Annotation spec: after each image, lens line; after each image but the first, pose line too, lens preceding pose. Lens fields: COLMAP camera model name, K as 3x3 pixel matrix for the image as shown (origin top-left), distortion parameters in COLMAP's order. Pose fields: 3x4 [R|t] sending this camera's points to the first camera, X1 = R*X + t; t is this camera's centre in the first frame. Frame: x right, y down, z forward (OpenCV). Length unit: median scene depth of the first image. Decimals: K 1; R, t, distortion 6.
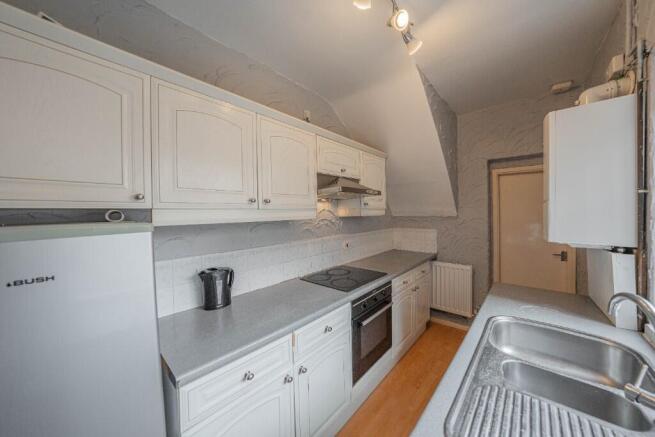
lens RADIAL K [[223.4, 0, 327.5], [0, 223.4, 215.8], [0, 0, 1]] dist [-0.018919, -0.000016]
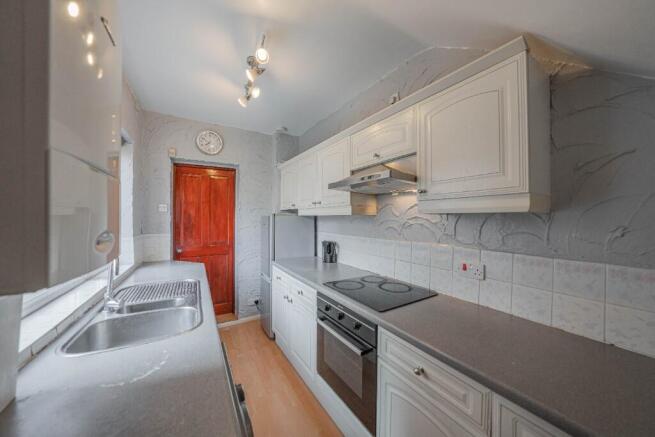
lens RADIAL K [[223.4, 0, 327.5], [0, 223.4, 215.8], [0, 0, 1]] dist [-0.018919, -0.000016]
pose [[-0.278205, 0.010967, -0.960459, 1.052574], [-0.009148, 0.999859, 0.014067, 0.004938], [0.960478, 0.012700, -0.278065, 1.256116]]
